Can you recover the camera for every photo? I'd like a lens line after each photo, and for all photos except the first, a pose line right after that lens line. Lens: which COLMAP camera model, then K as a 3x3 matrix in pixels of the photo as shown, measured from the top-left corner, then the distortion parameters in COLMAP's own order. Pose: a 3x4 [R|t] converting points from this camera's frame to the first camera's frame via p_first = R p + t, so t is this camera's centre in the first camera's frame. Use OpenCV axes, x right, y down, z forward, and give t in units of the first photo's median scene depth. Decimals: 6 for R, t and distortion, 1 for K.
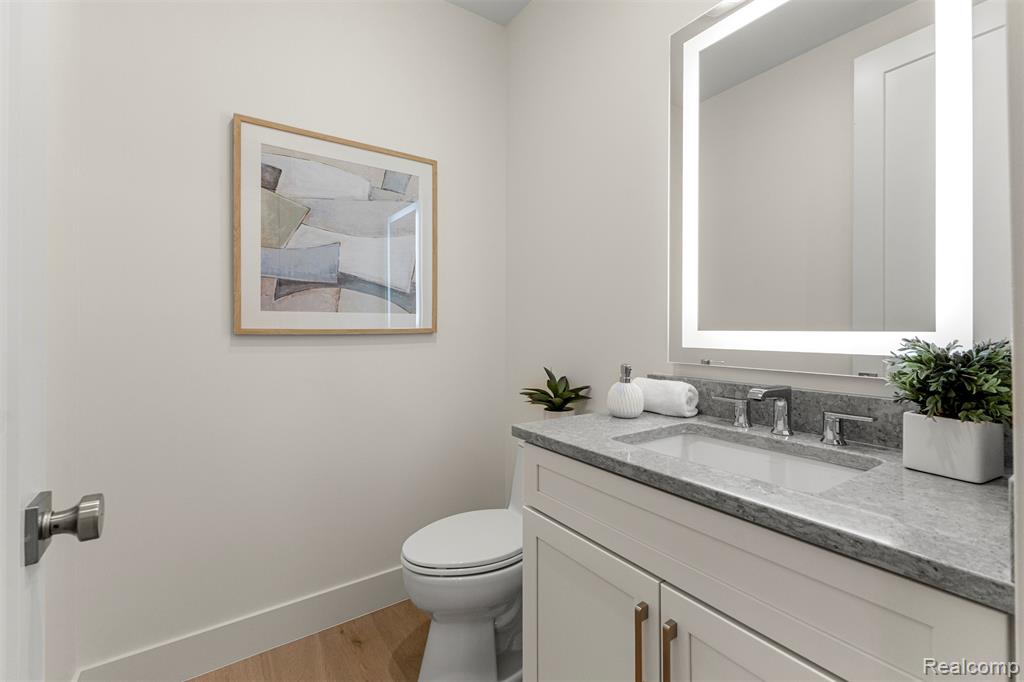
lens RADIAL K [[441.6, 0, 510.4], [0, 441.6, 334.7], [0, 0, 1]] dist [-0.001121, -0.000166]
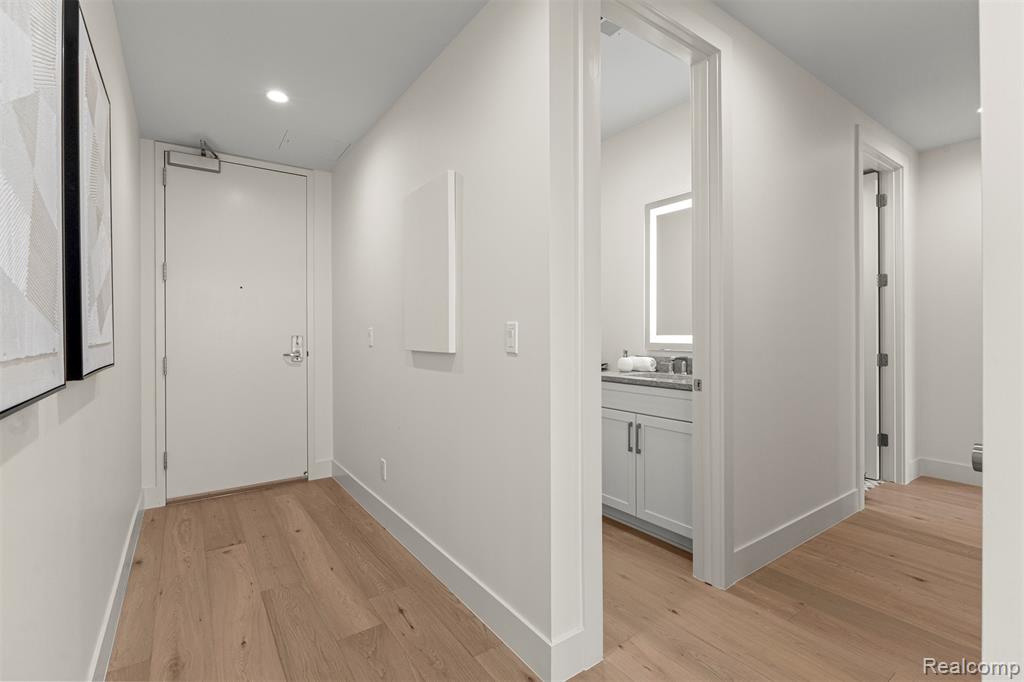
lens RADIAL K [[459.7, 0, 509.5], [0, 459.7, 340.4], [0, 0, 1]] dist [-0.019951, -0.000014]
pose [[0.999990, -0.002910, 0.003323, -0.375267], [0.002911, 0.999996, -0.000228, 0.015218], [-0.003323, 0.000238, 0.999994, -1.487320]]
